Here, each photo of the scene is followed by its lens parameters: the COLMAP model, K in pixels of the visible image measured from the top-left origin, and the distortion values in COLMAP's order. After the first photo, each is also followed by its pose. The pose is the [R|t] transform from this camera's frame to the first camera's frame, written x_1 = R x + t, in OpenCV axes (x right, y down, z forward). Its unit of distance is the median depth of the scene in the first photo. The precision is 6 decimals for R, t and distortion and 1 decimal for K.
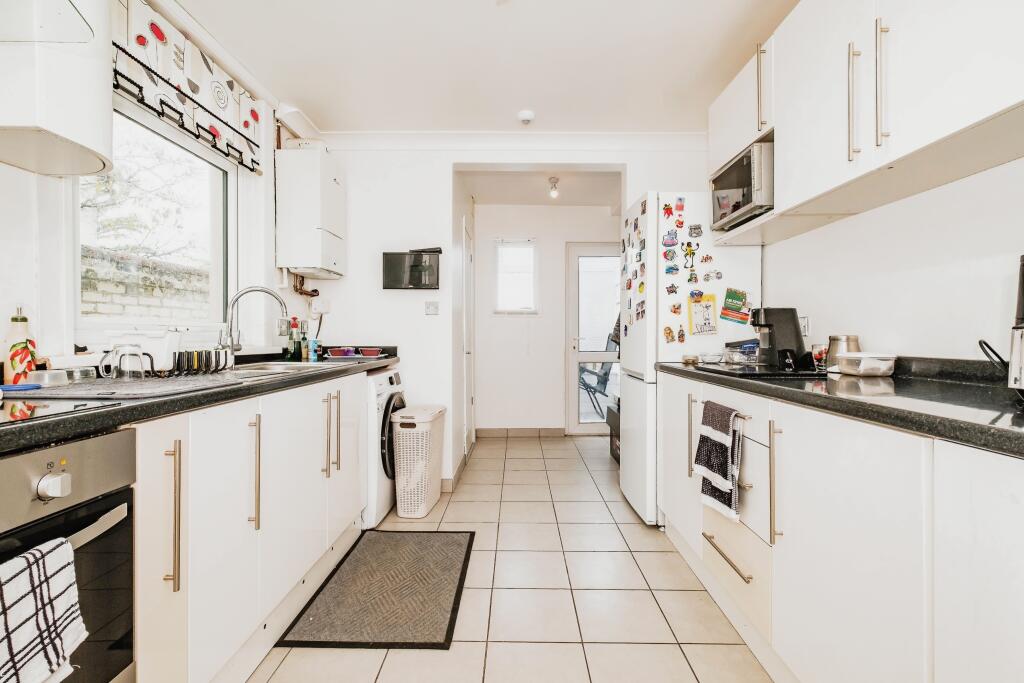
lens RADIAL K [[461.0, 0, 521.4], [0, 461.0, 339.9], [0, 0, 1]] dist [0.012535, 0.000182]
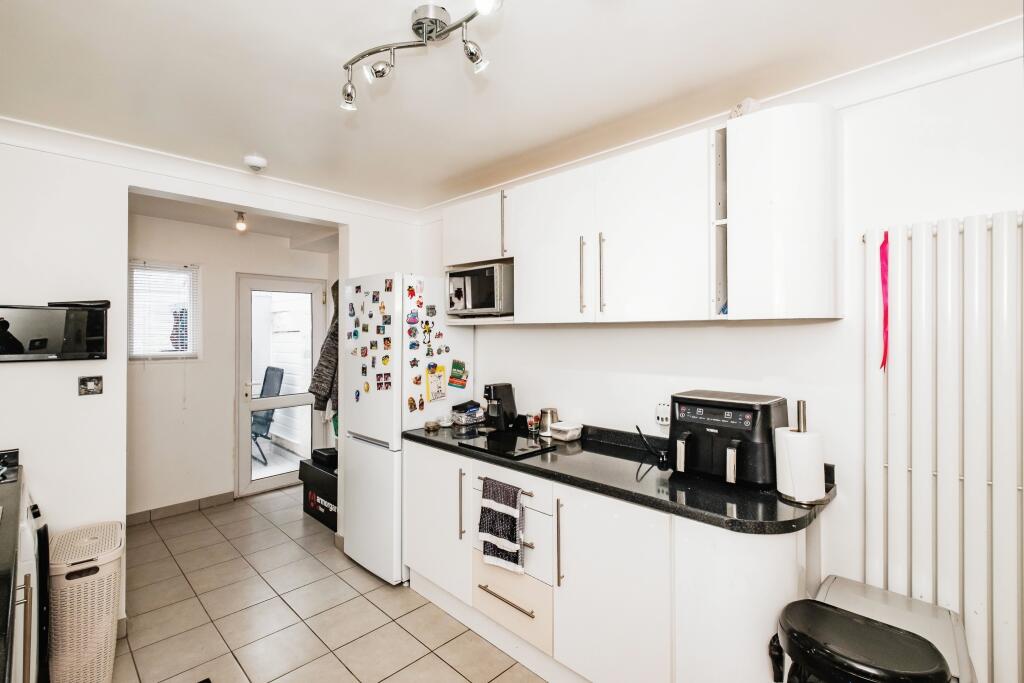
lens RADIAL K [[461.0, 0, 521.4], [0, 461.0, 339.9], [0, 0, 1]] dist [0.012535, 0.000182]
pose [[0.700960, 0.005604, 0.713178, -0.283916], [0.000912, 0.999961, -0.008754, -0.154818], [-0.713200, 0.006787, 0.700928, 0.039538]]
